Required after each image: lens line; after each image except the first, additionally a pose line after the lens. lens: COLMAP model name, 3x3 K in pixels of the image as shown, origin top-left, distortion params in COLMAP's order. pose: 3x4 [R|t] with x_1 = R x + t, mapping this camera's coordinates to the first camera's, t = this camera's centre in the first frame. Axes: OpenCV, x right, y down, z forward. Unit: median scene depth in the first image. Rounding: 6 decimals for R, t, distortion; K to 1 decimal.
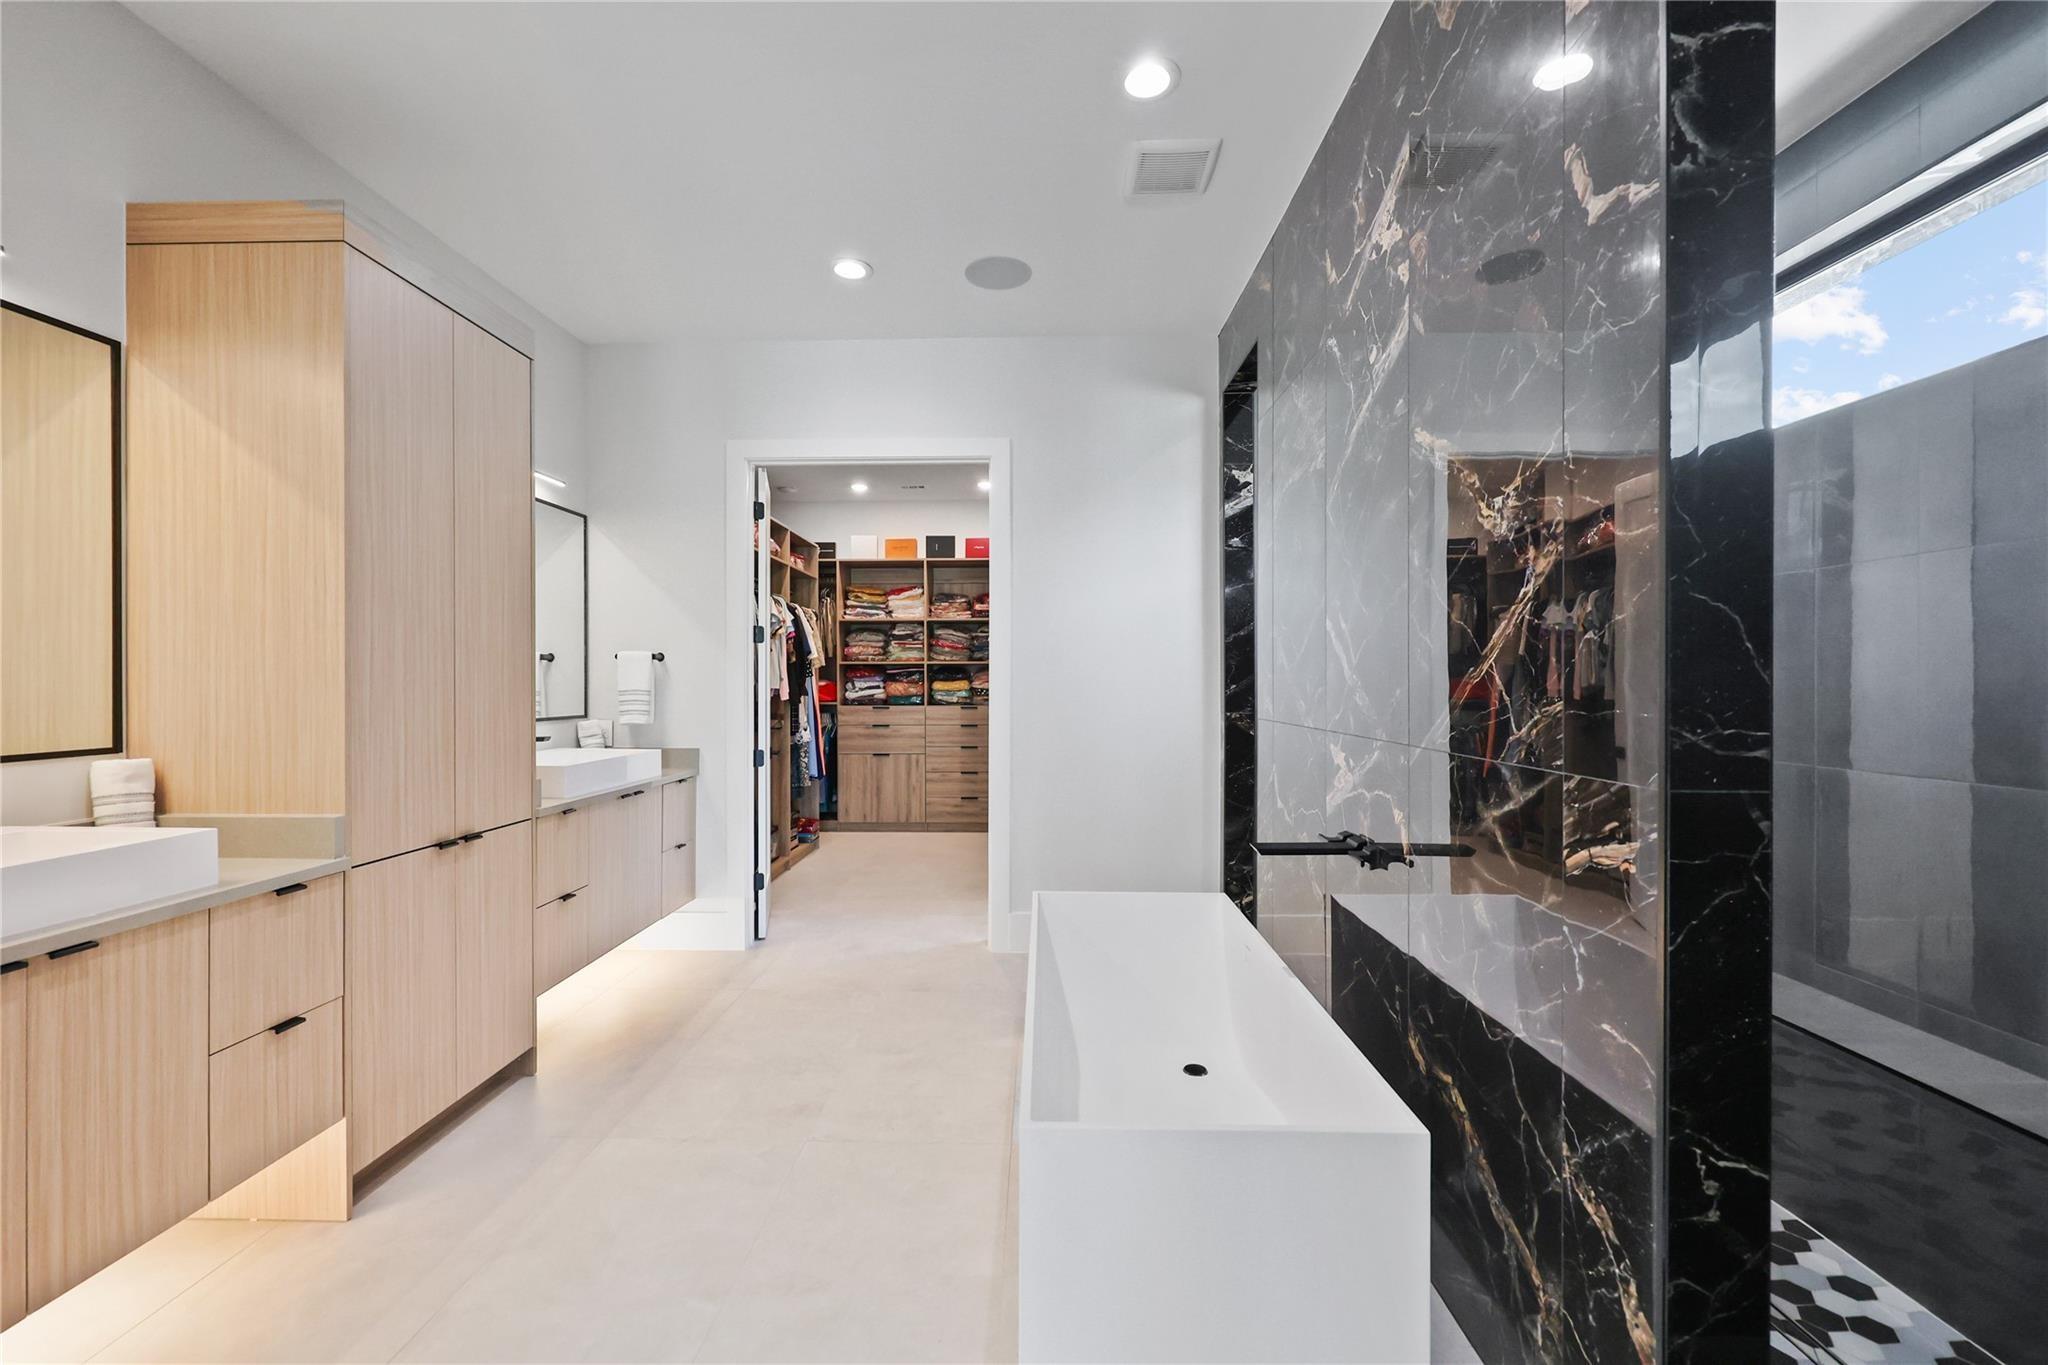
lens RADIAL K [[819.5, 0, 1028.6], [0, 819.5, 684.4], [0, 0, 1]] dist [0.002788, 0.001192]
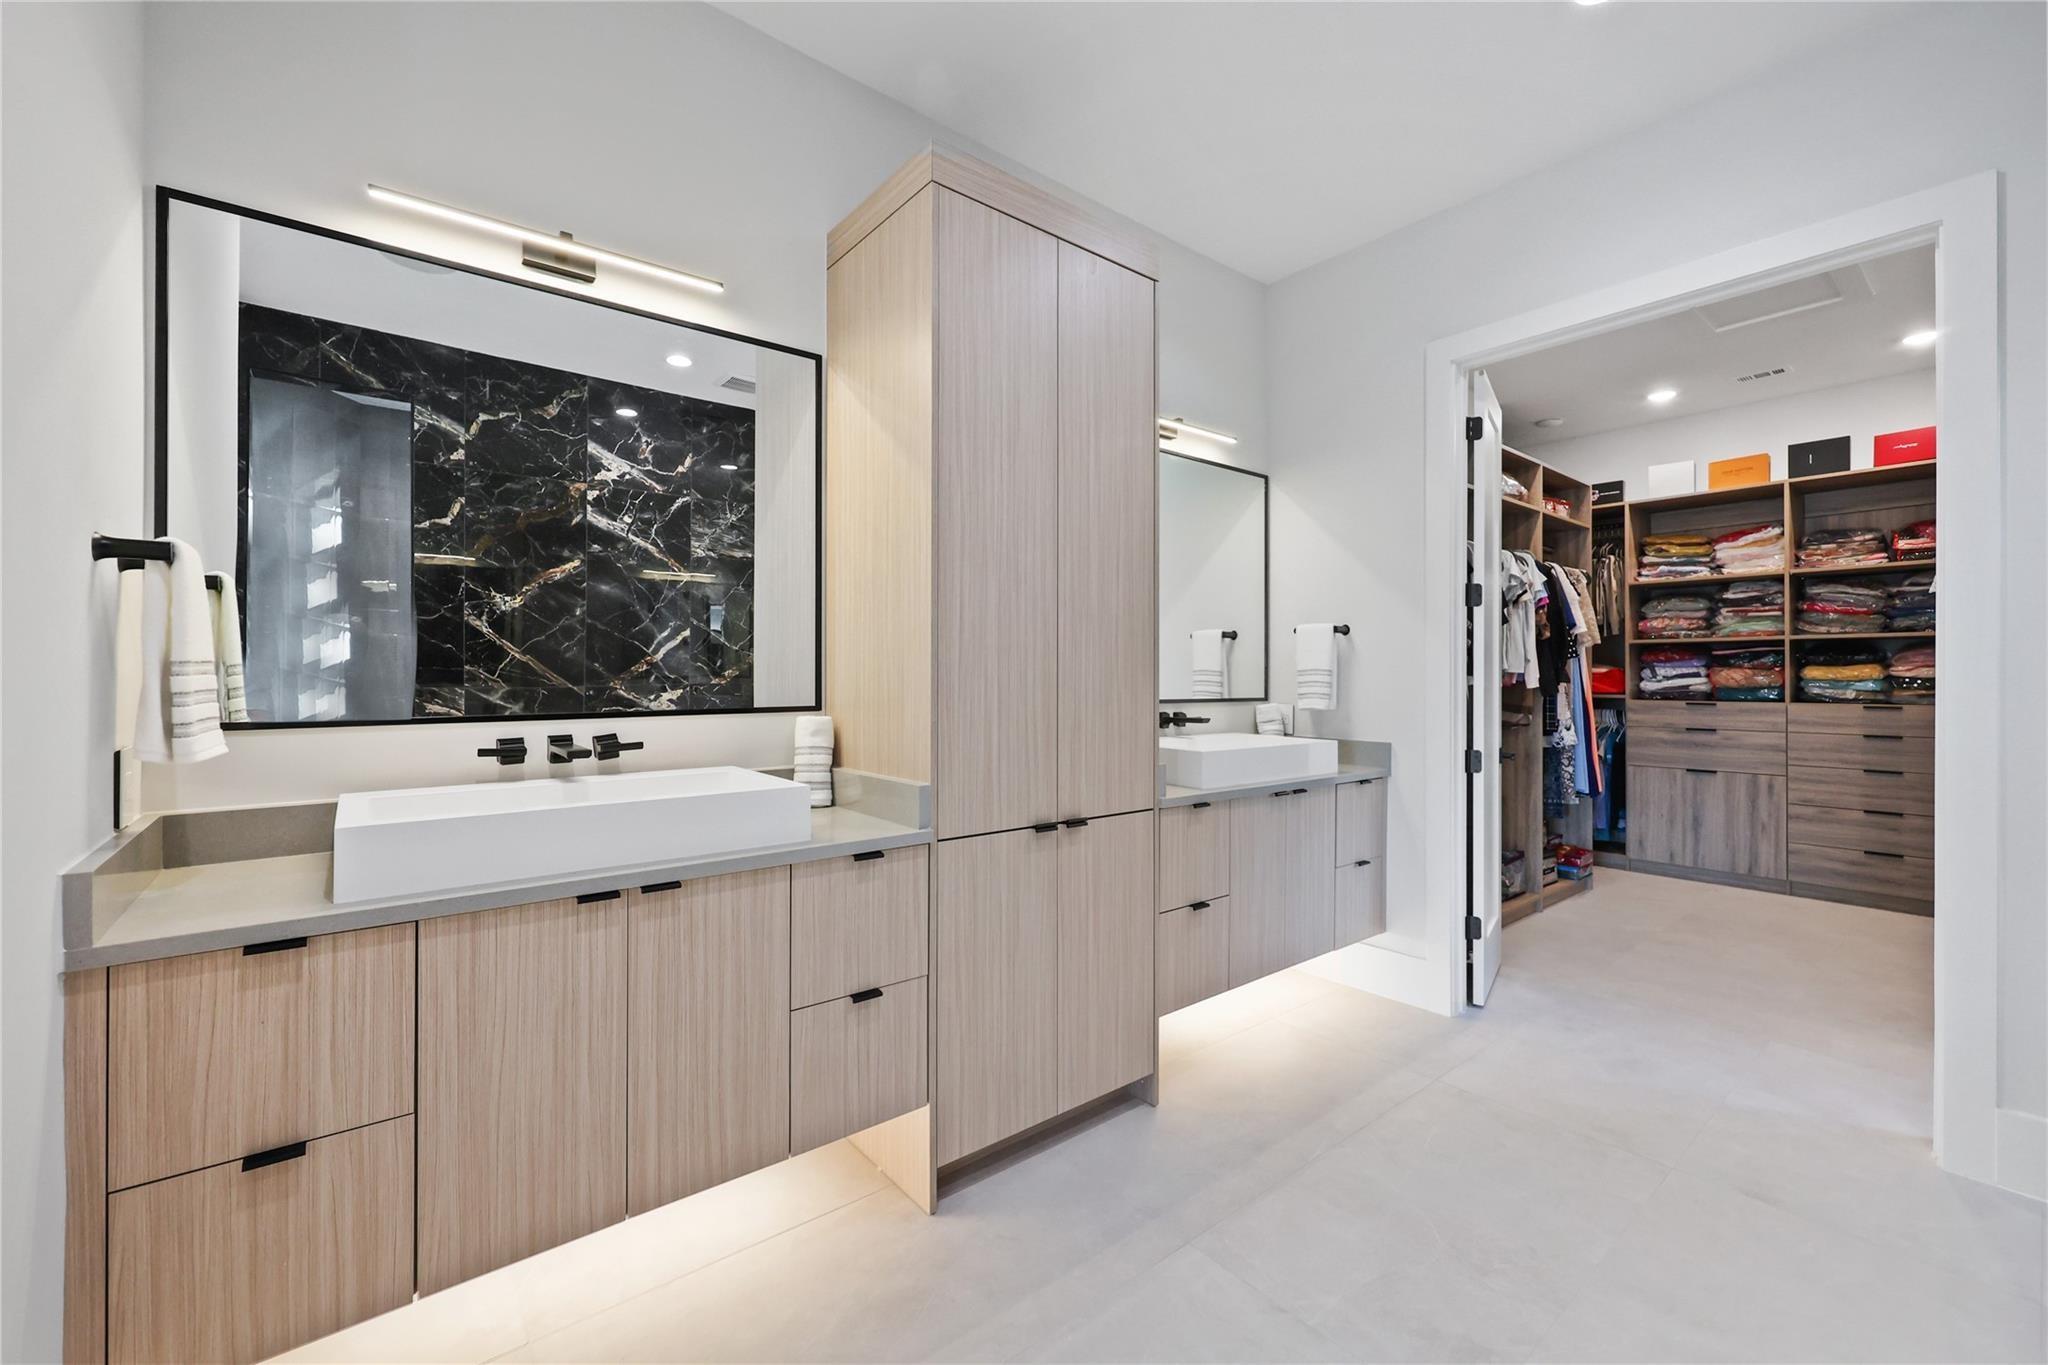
lens RADIAL K [[819.5, 0, 1033.0], [0, 819.5, 673.5], [0, 0, 1]] dist [0.002788, 0.001192]
pose [[0.640330, -0.002049, -0.768097, -0.013717], [-0.003622, 0.999977, -0.005687, 0.017205], [0.768091, 0.006423, 0.640308, 0.231639]]
